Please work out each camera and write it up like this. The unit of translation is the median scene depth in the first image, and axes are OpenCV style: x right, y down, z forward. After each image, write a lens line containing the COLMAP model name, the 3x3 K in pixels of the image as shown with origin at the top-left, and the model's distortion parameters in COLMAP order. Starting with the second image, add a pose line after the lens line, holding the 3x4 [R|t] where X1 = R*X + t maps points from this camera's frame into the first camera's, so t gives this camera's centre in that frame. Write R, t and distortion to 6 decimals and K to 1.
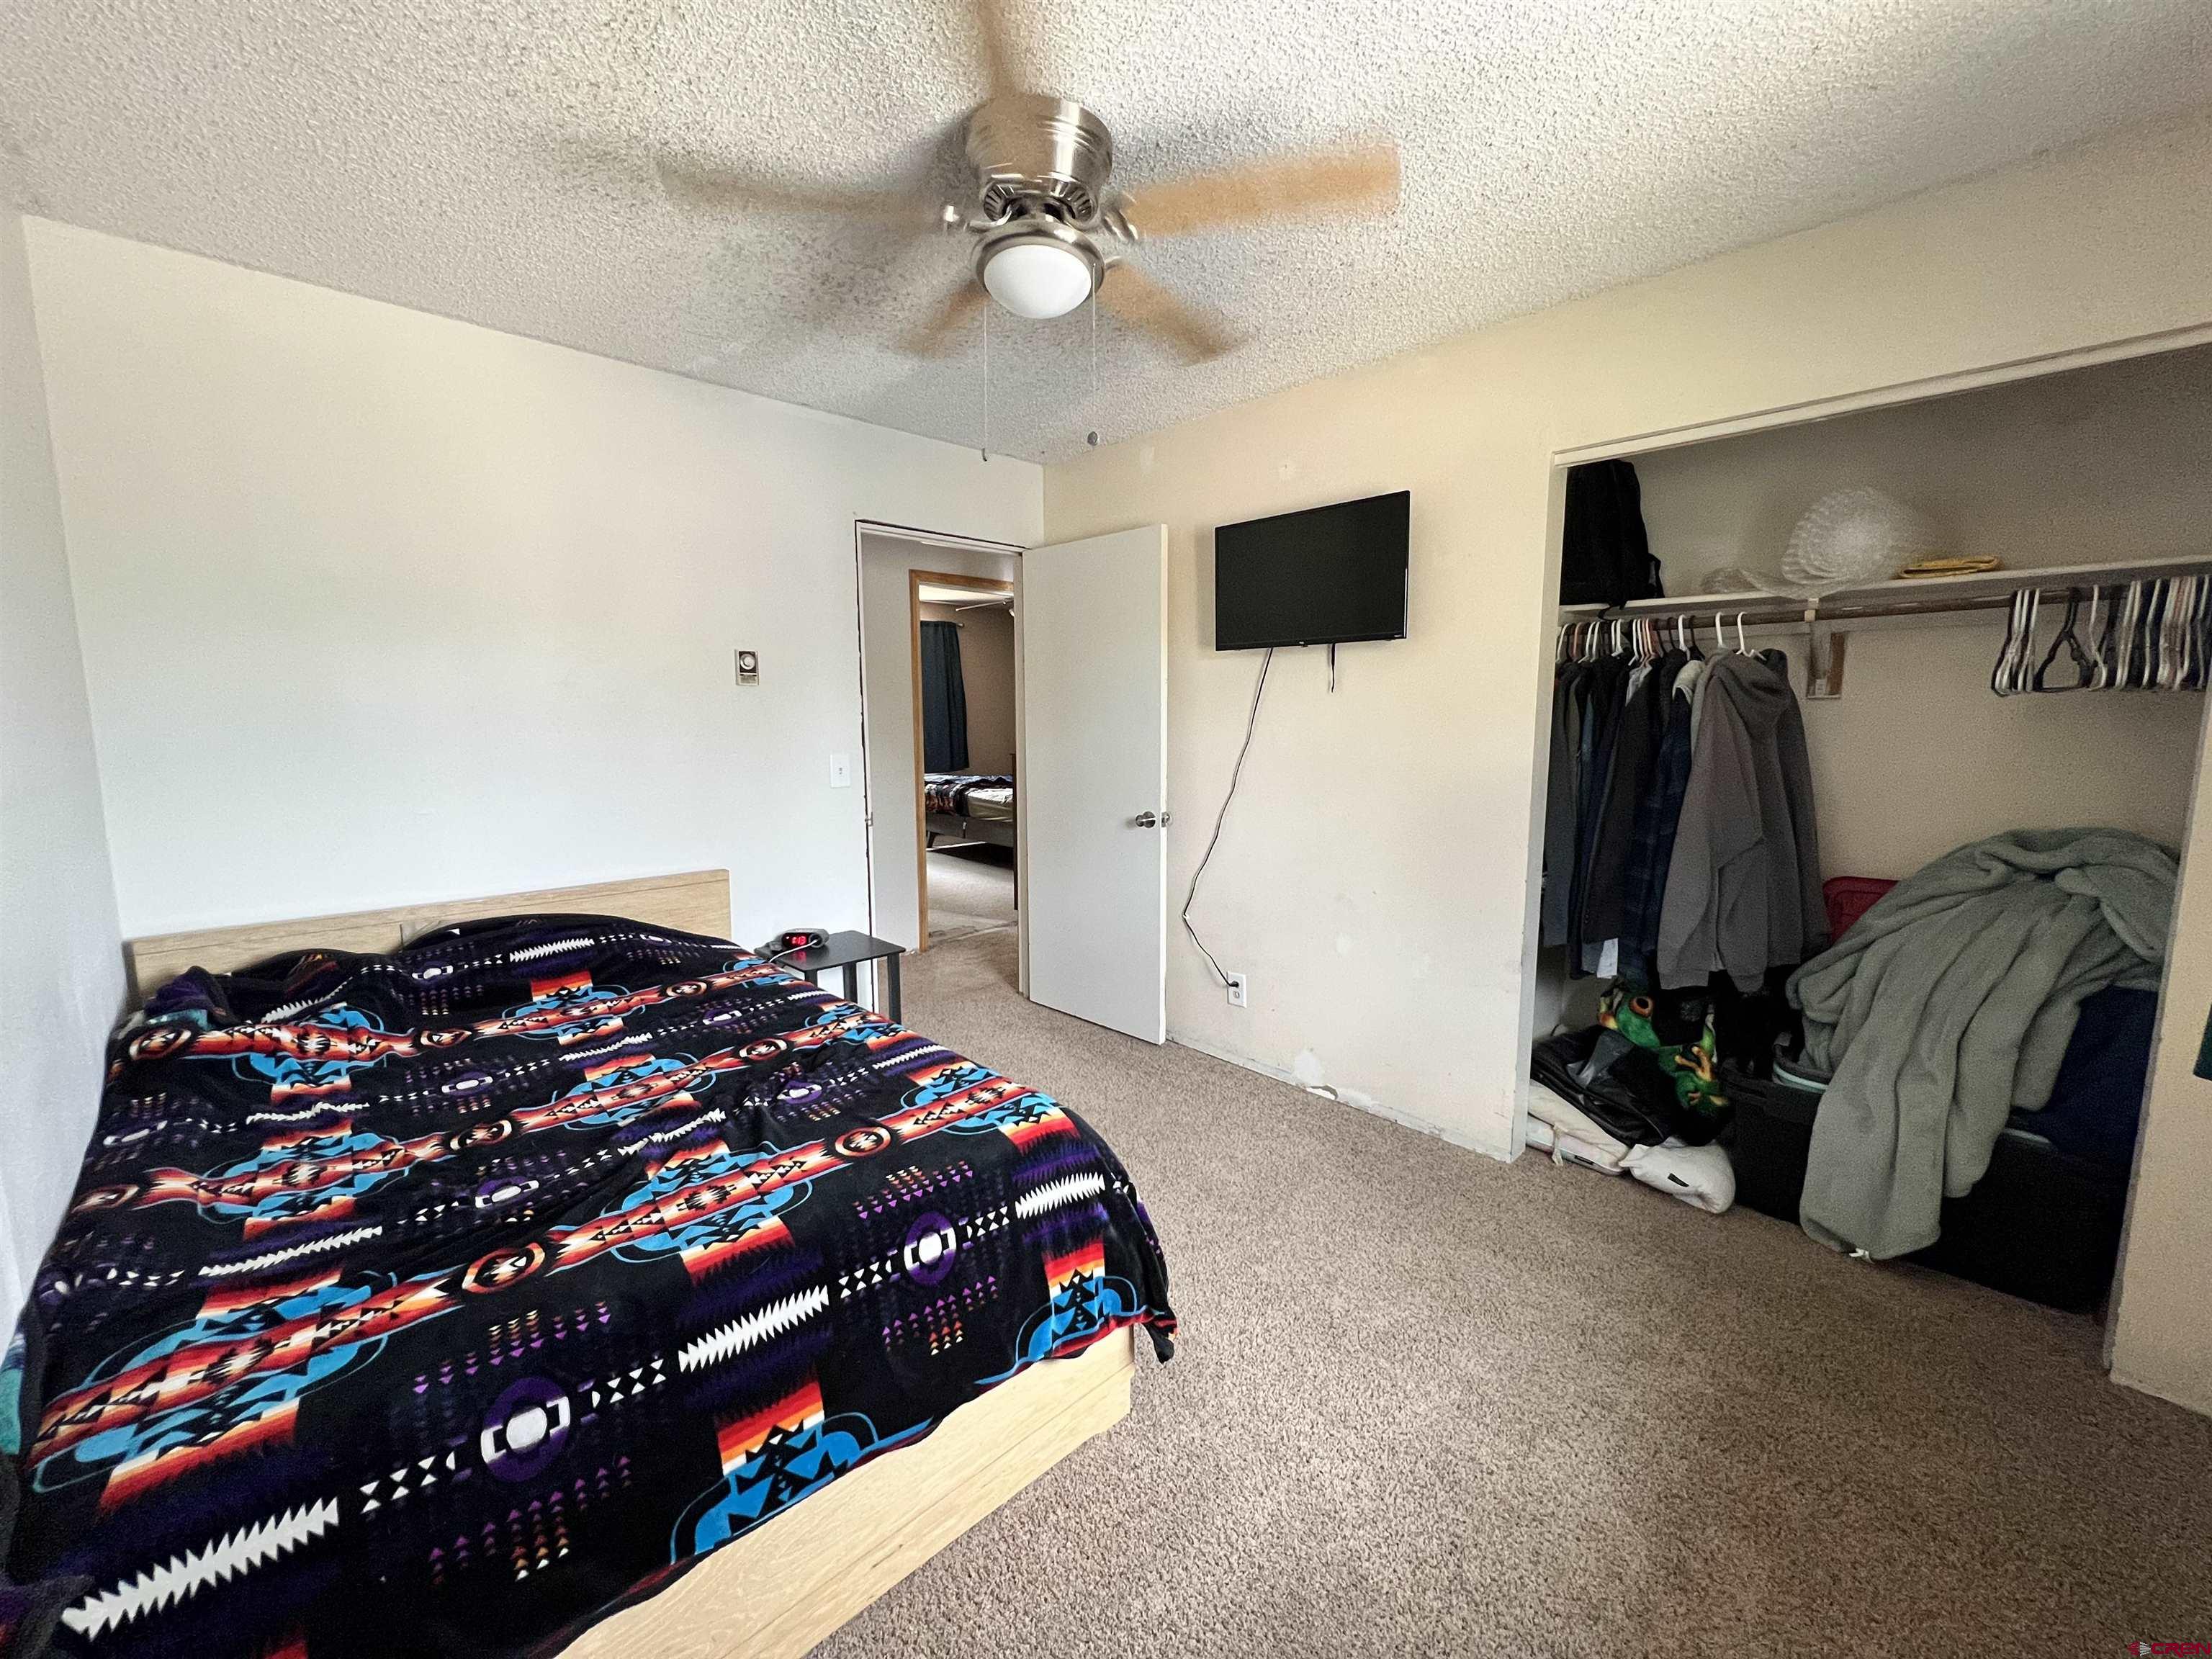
lens RADIAL K [[887.8, 0, 1104.8], [0, 887.8, 830.5], [0, 0, 1]] dist [-0.001079, -0.000102]
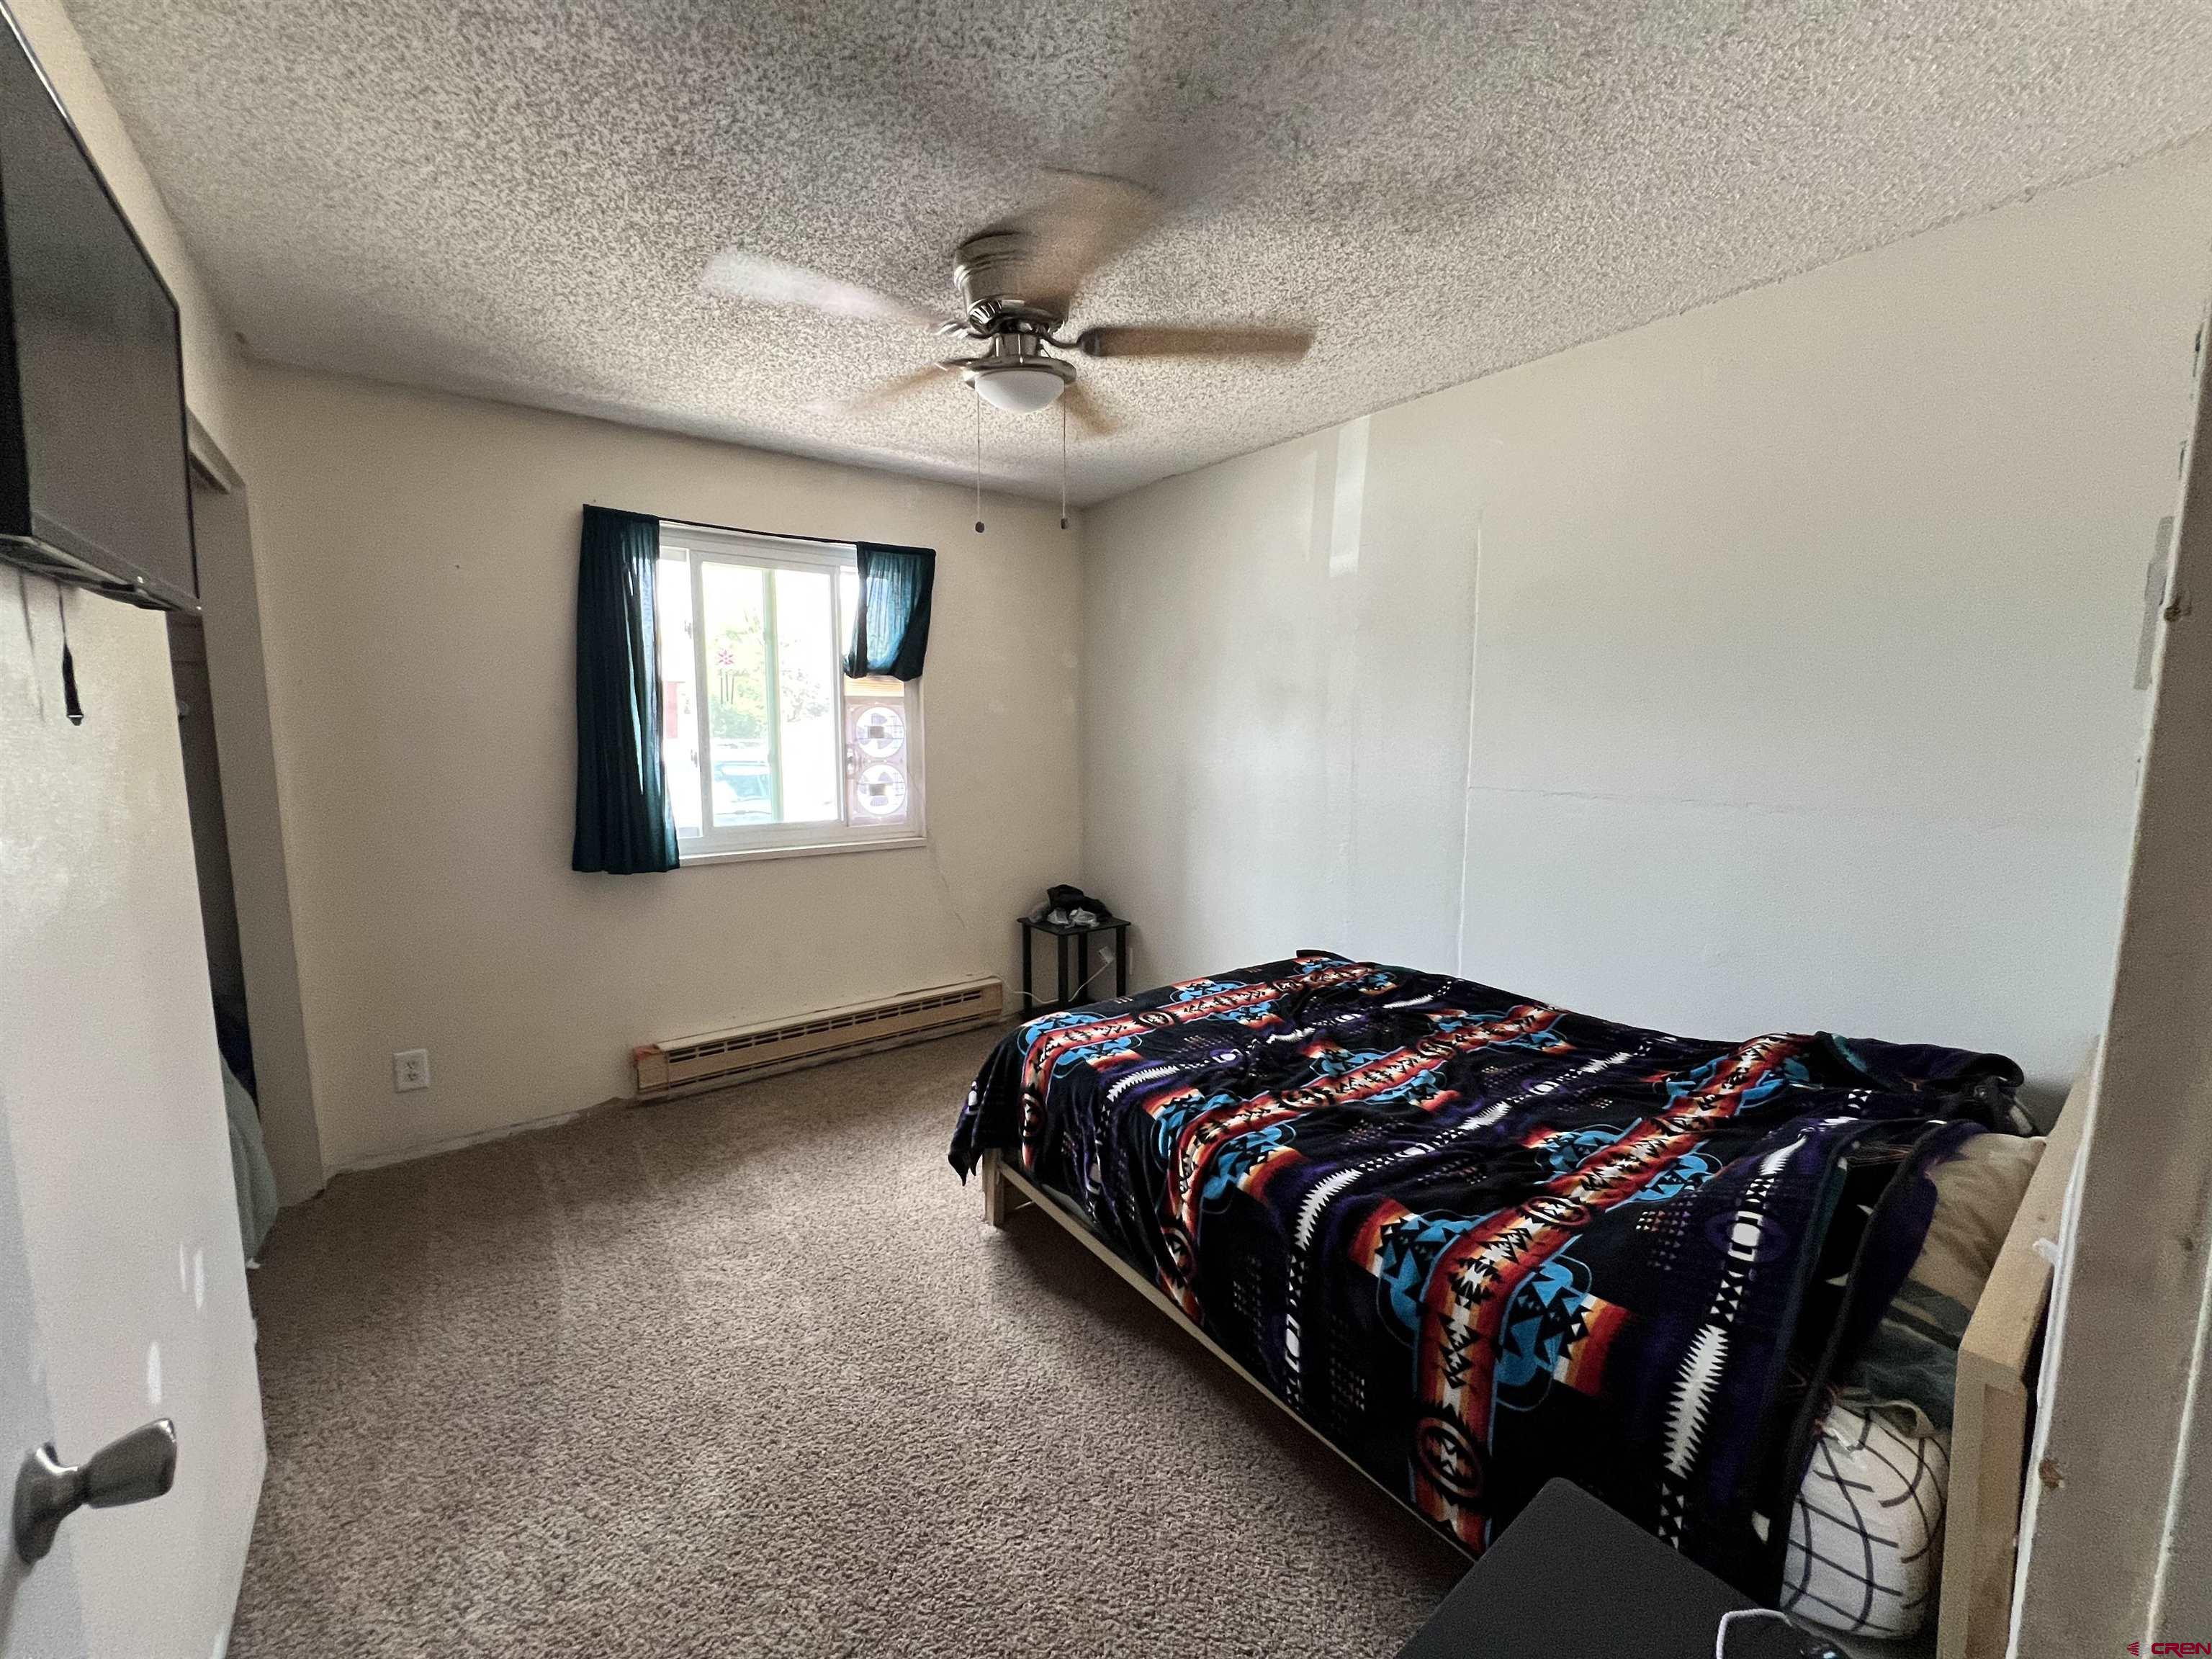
lens RADIAL K [[887.8, 0, 1109.2], [0, 887.8, 823.2], [0, 0, 1]] dist [-0.001079, -0.000102]
pose [[-0.995235, -0.011540, 0.096822, -0.338051], [0.013258, 0.967735, 0.251619, -0.381107], [-0.096602, 0.251704, -0.962971, 2.432475]]
